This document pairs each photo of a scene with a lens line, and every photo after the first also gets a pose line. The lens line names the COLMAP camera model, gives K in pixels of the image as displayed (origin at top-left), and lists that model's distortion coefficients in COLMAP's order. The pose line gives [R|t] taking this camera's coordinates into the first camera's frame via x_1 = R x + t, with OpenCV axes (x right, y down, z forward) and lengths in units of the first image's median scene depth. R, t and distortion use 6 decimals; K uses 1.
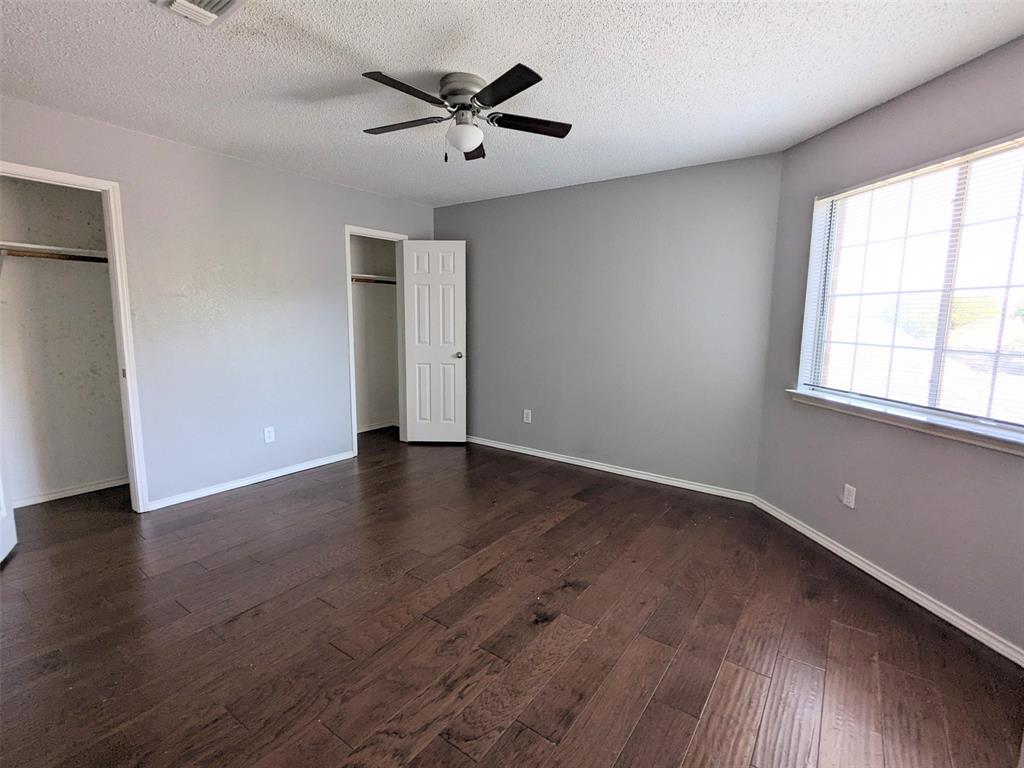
lens RADIAL K [[484.3, 0, 510.8], [0, 484.3, 381.3], [0, 0, 1]] dist [0.000457, 0.000269]
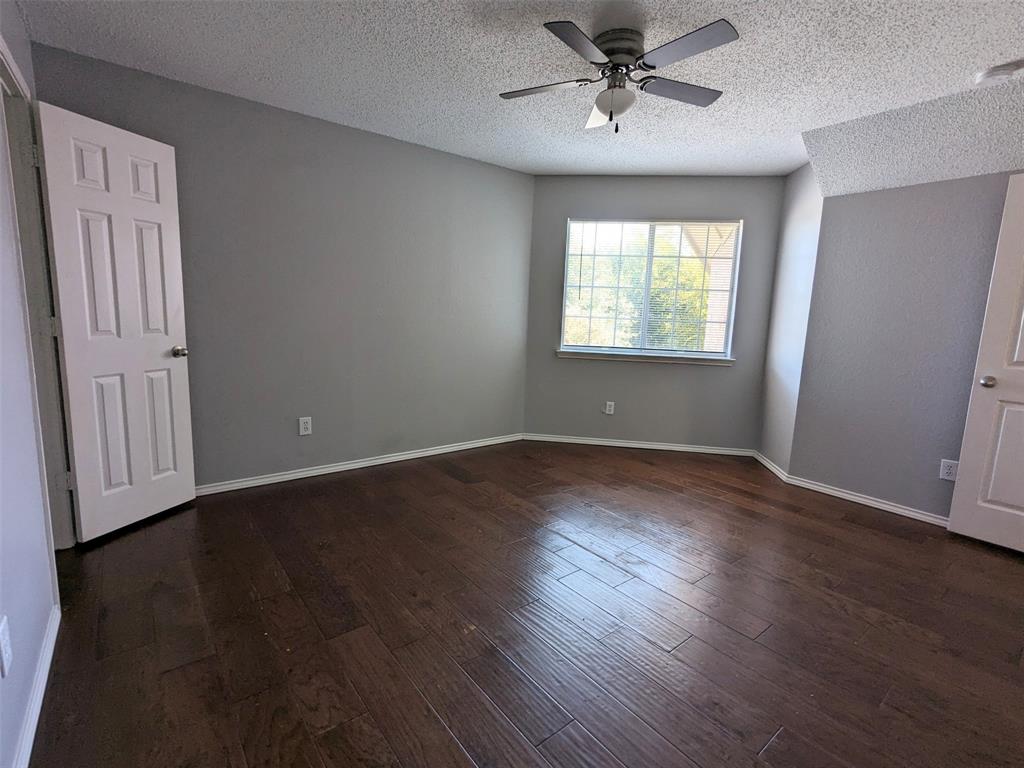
lens RADIAL K [[484.3, 0, 510.8], [0, 484.3, 381.3], [0, 0, 1]] dist [0.000457, 0.000269]
pose [[0.276495, -0.147542, 0.949622, -0.744754], [0.096089, 0.987437, 0.125439, -0.074992], [-0.956200, 0.056565, 0.287198, 0.638479]]
